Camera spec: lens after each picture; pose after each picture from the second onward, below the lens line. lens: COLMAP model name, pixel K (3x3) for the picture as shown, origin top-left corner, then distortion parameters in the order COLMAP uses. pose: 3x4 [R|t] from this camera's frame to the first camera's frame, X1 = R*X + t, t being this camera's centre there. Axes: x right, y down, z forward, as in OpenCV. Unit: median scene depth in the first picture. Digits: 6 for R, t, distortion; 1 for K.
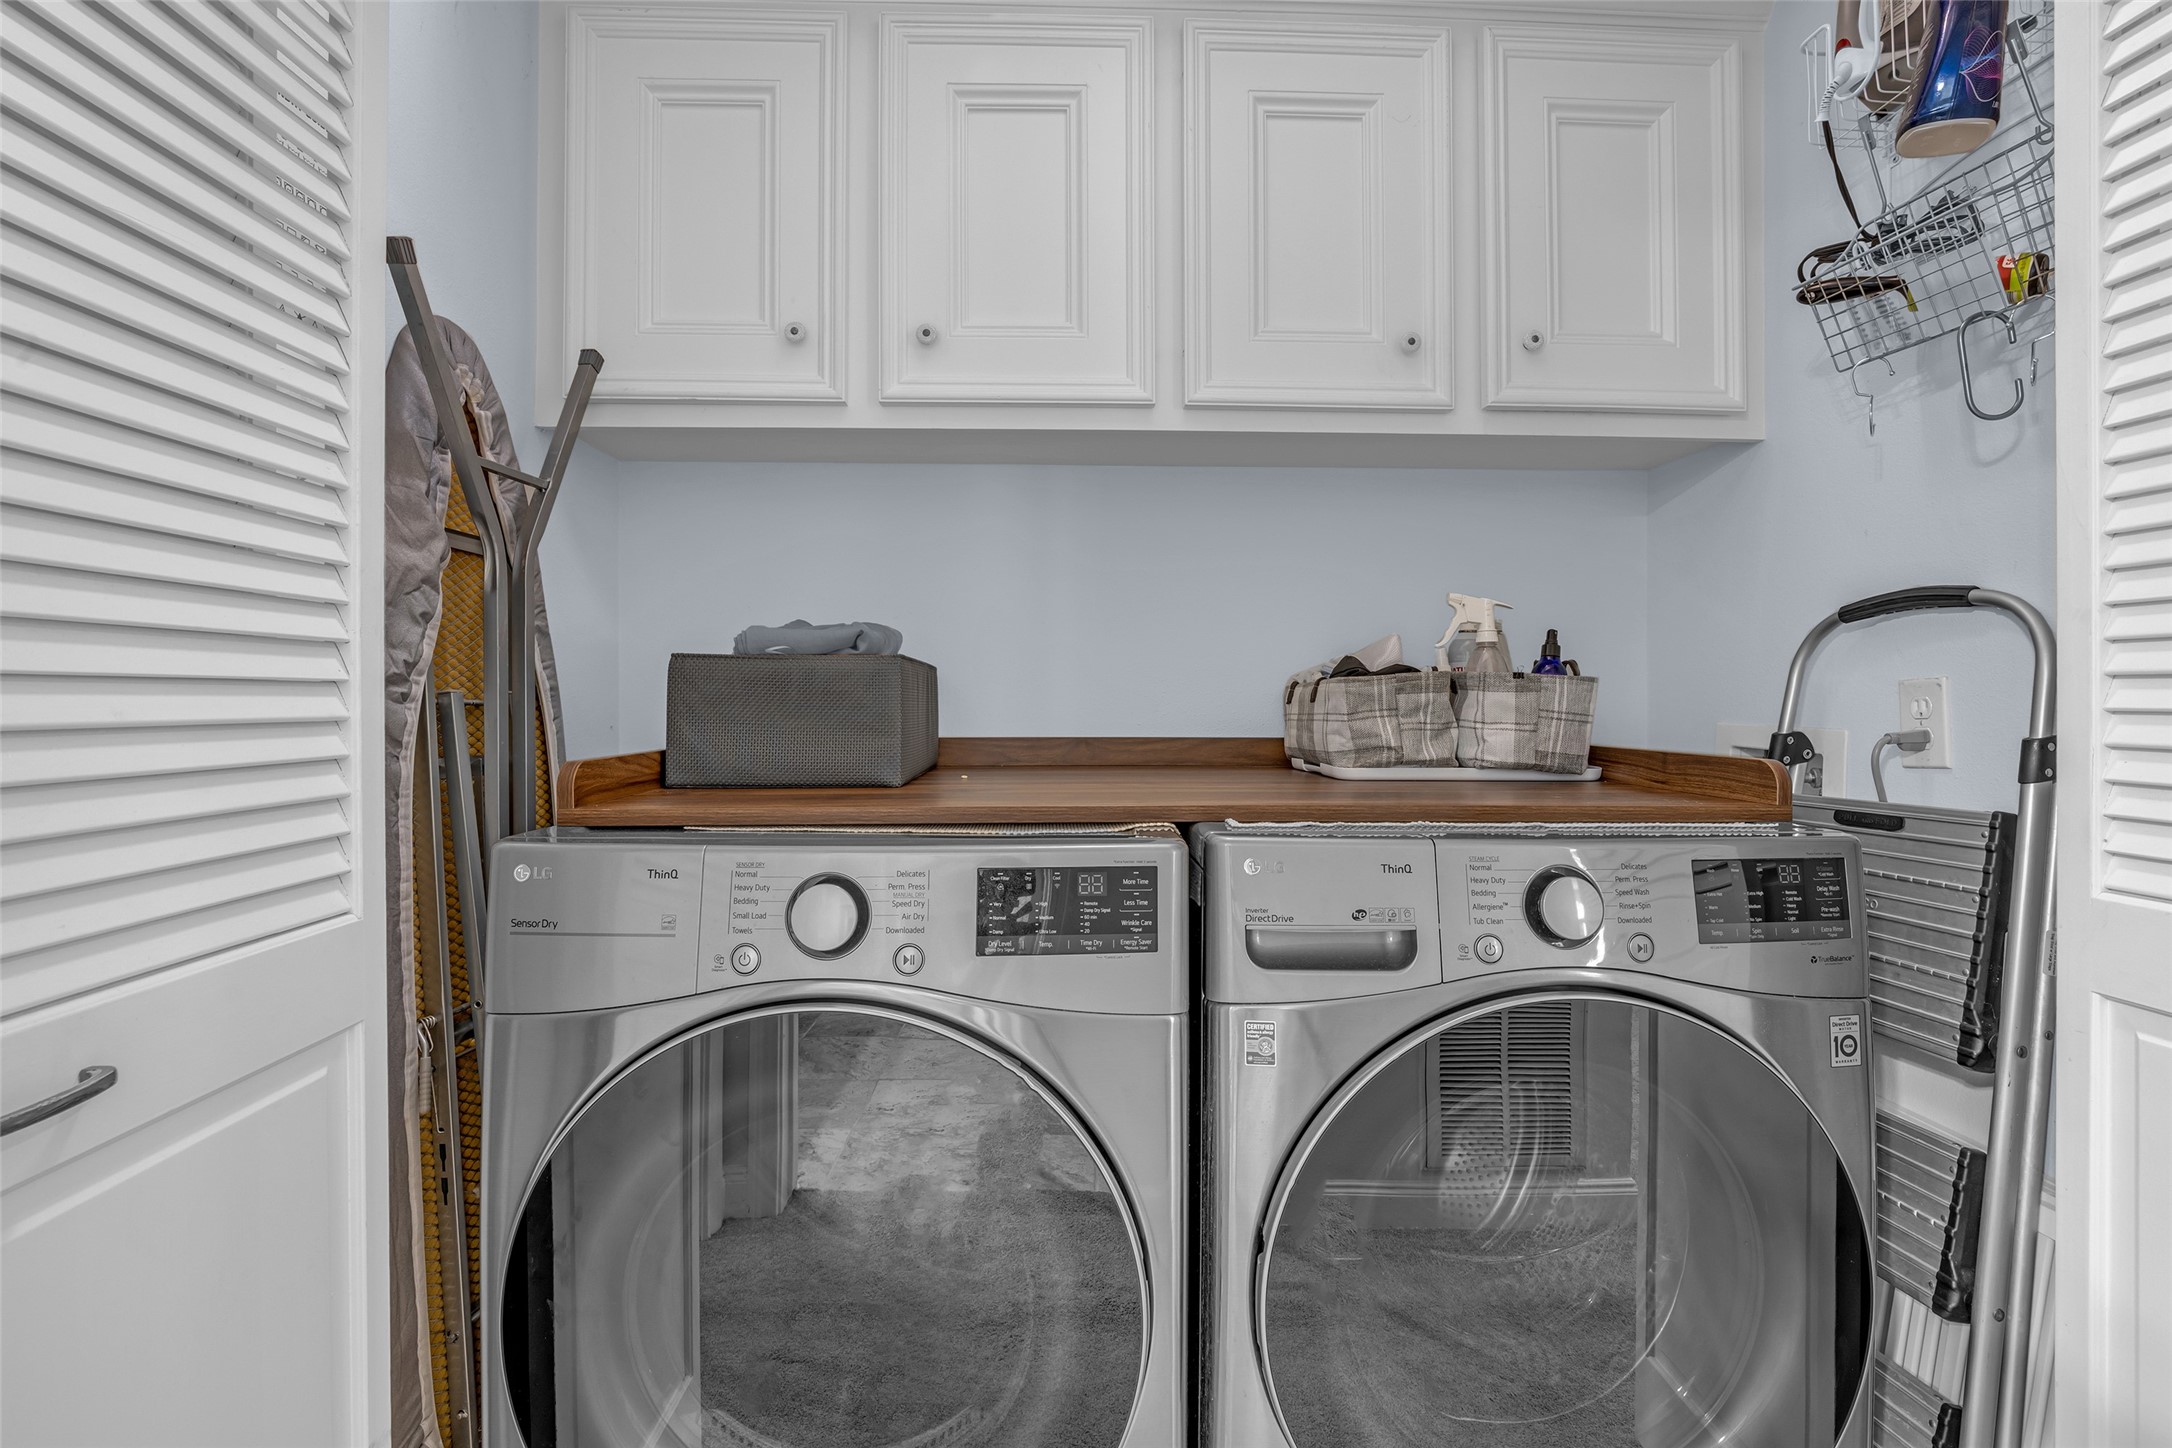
lens RADIAL K [[1000.0, 0, 1086.0], [0, 1000.0, 724.0], [0, 0, 1]] dist [-0.000587, -0.000050]
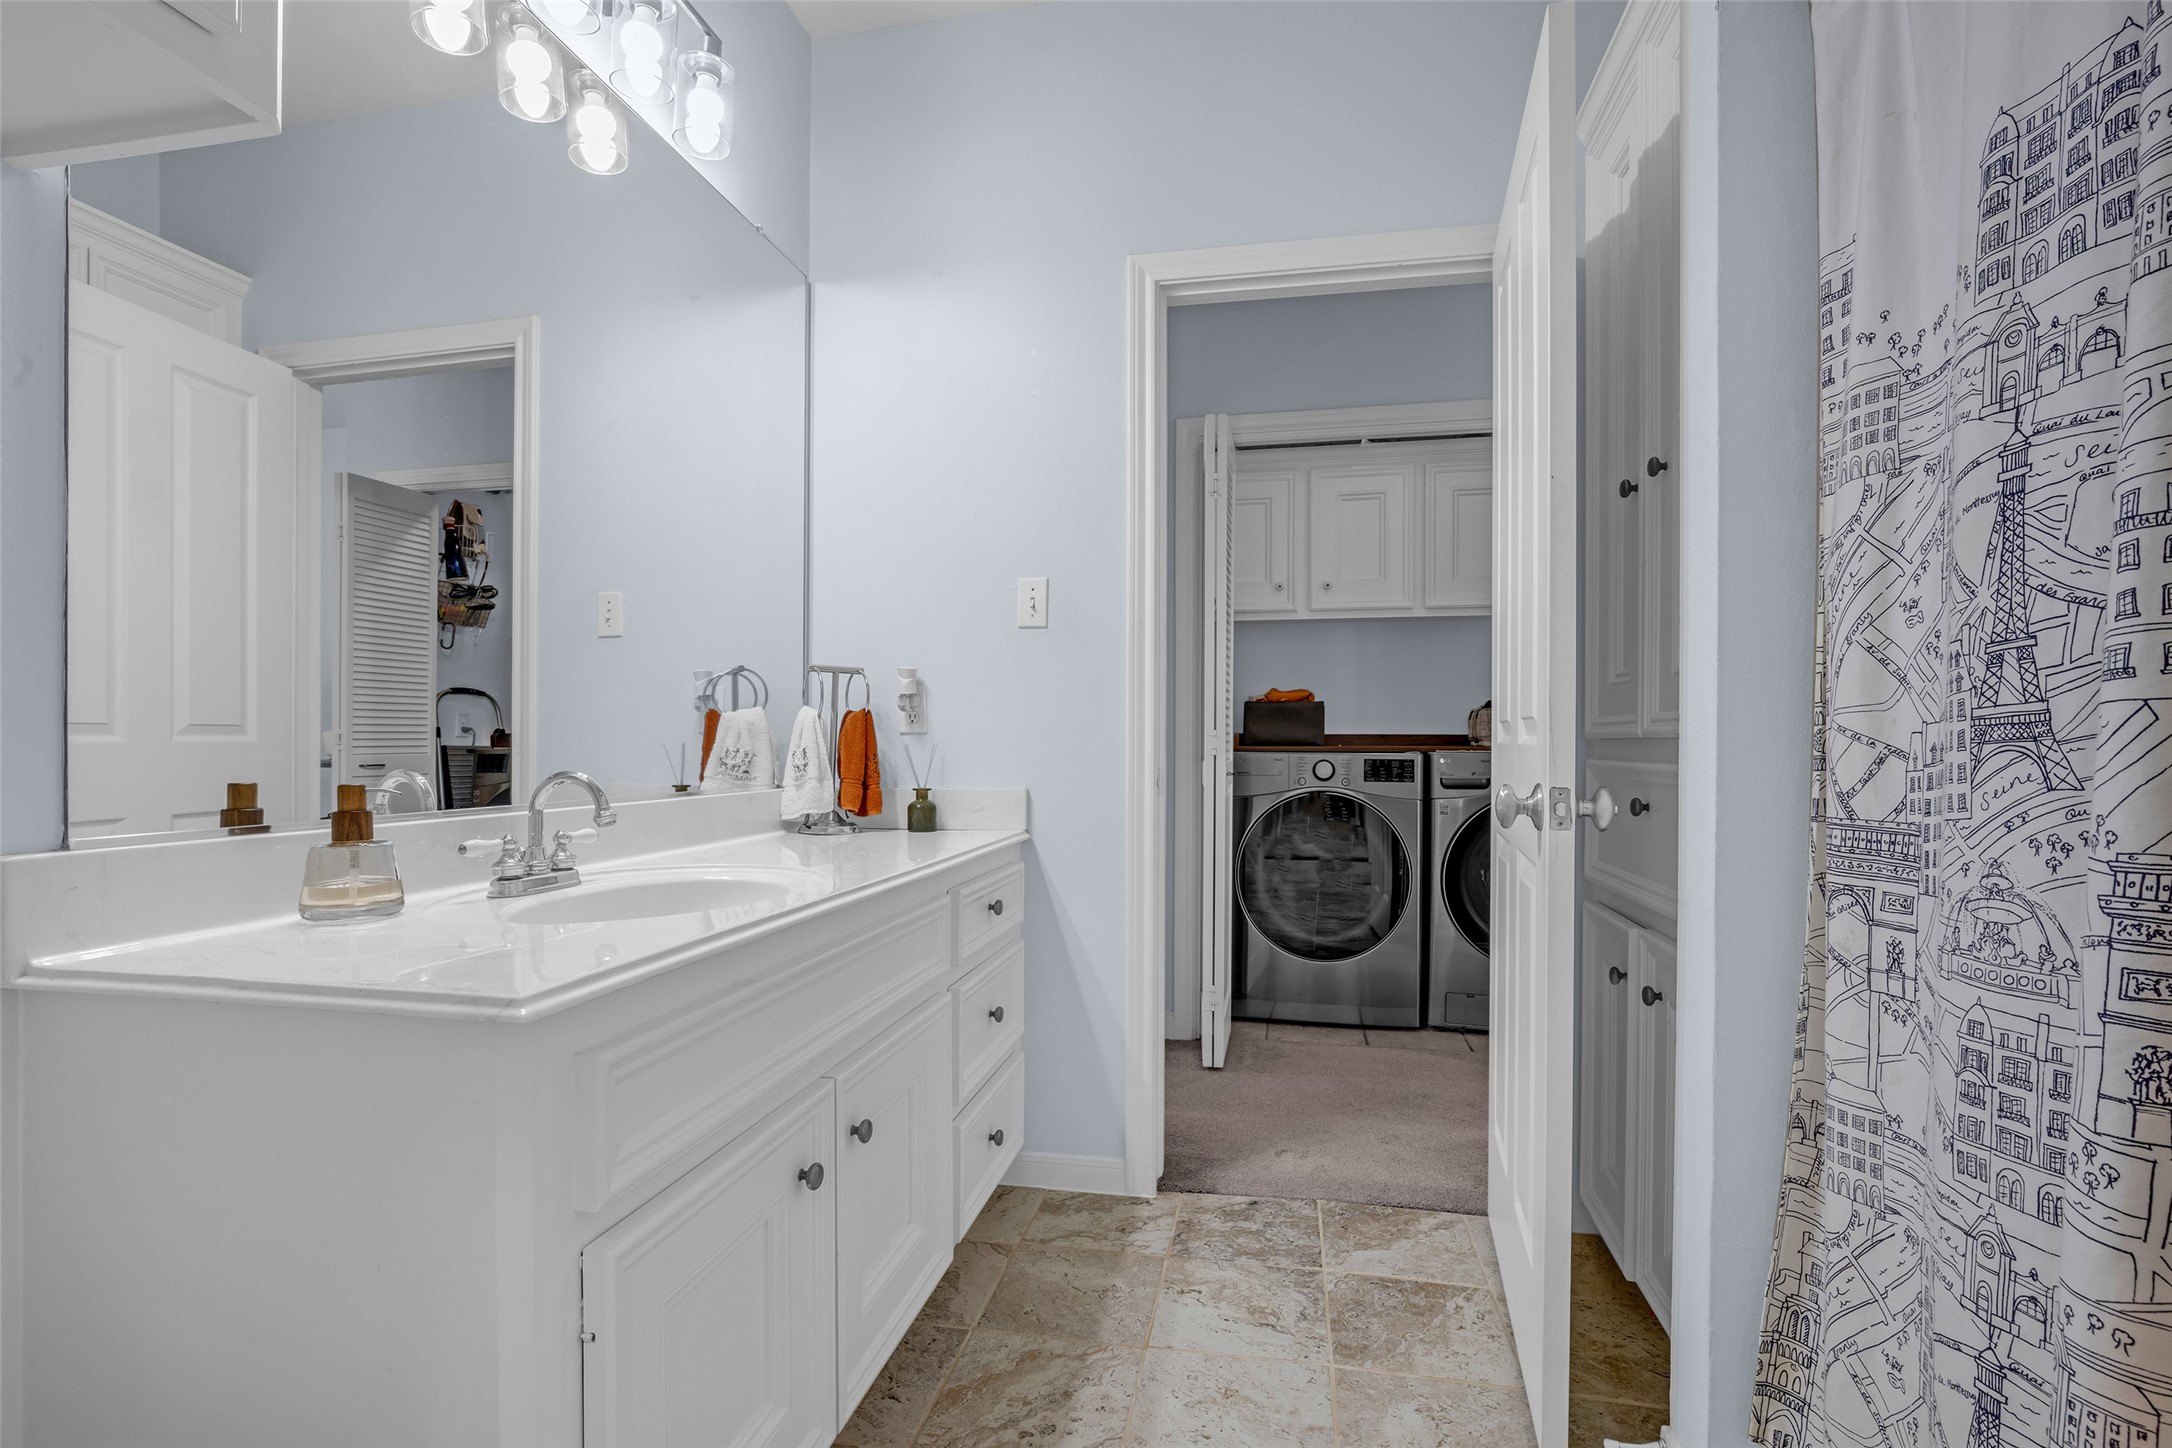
lens RADIAL K [[1000.0, 0, 1086.0], [0, 1000.0, 724.0], [0, 0, 1]] dist [-0.000587, -0.000050]
pose [[0.970468, 0.005198, -0.241176, -0.207541], [-0.014104, 0.999280, -0.035219, 0.153983], [0.240819, 0.037580, 0.969842, -2.765718]]
